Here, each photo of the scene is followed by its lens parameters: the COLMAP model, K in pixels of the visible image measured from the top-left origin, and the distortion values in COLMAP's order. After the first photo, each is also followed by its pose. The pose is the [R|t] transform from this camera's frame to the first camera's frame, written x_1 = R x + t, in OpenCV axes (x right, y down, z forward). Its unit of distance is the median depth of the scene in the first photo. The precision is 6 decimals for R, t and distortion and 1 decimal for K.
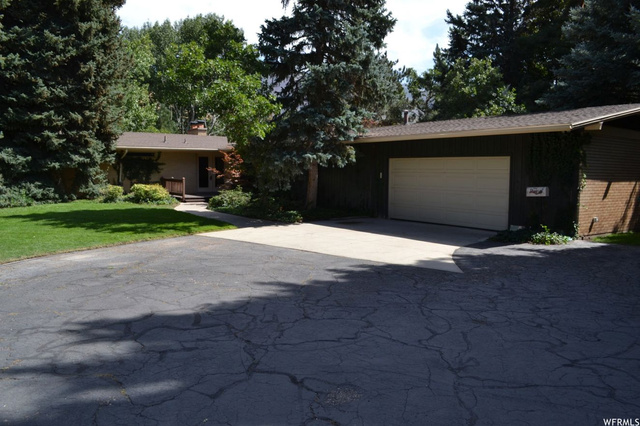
lens RADIAL K [[512.8, 0, 320.0], [0, 512.8, 213.0], [0, 0, 1]] dist [-0.080375, 0.010611]
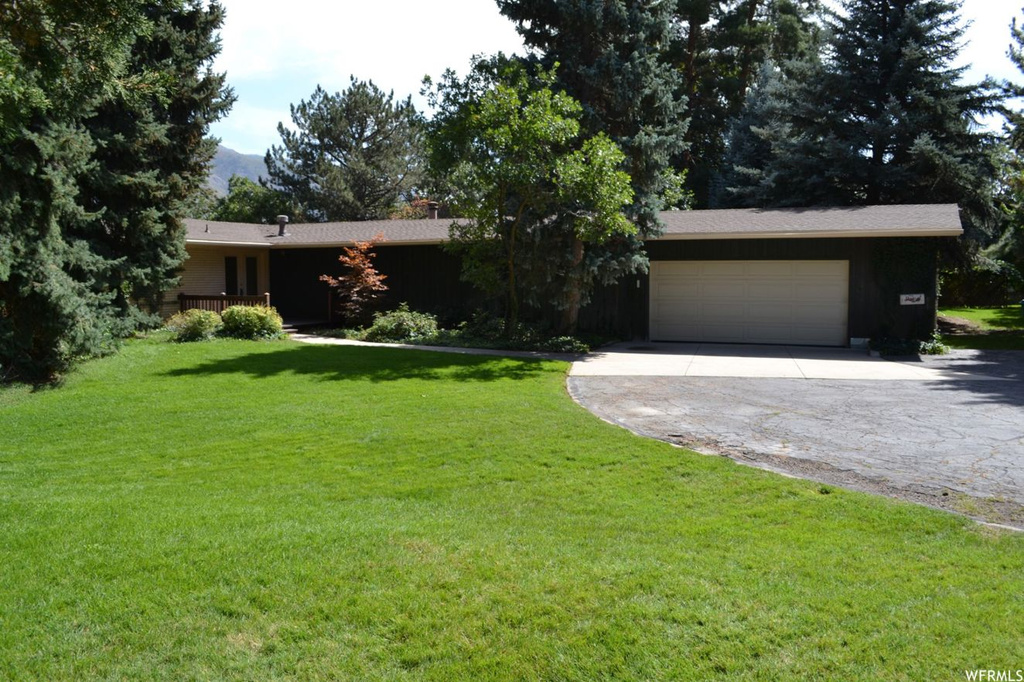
lens RADIAL K [[820.4, 0, 512.0], [0, 820.4, 341.0], [0, 0, 1]] dist [-0.080375, 0.010611]
pose [[0.849561, -0.052442, 0.524877, -0.663908], [0.052478, 0.998512, 0.014825, -0.017566], [-0.524873, 0.014949, 0.851049, 0.085053]]
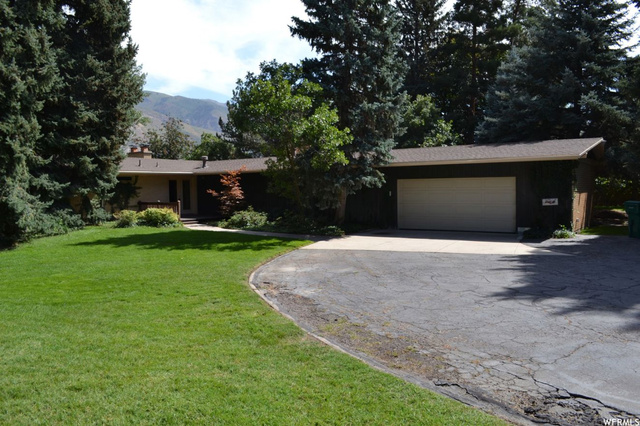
lens RADIAL K [[512.8, 0, 320.0], [0, 512.8, 213.0], [0, 0, 1]] dist [-0.080375, 0.010611]
pose [[0.940719, -0.038046, 0.337045, -0.442839], [0.050016, 0.998386, -0.026900, -0.003462], [-0.335478, 0.042163, 0.941104, -0.075933]]
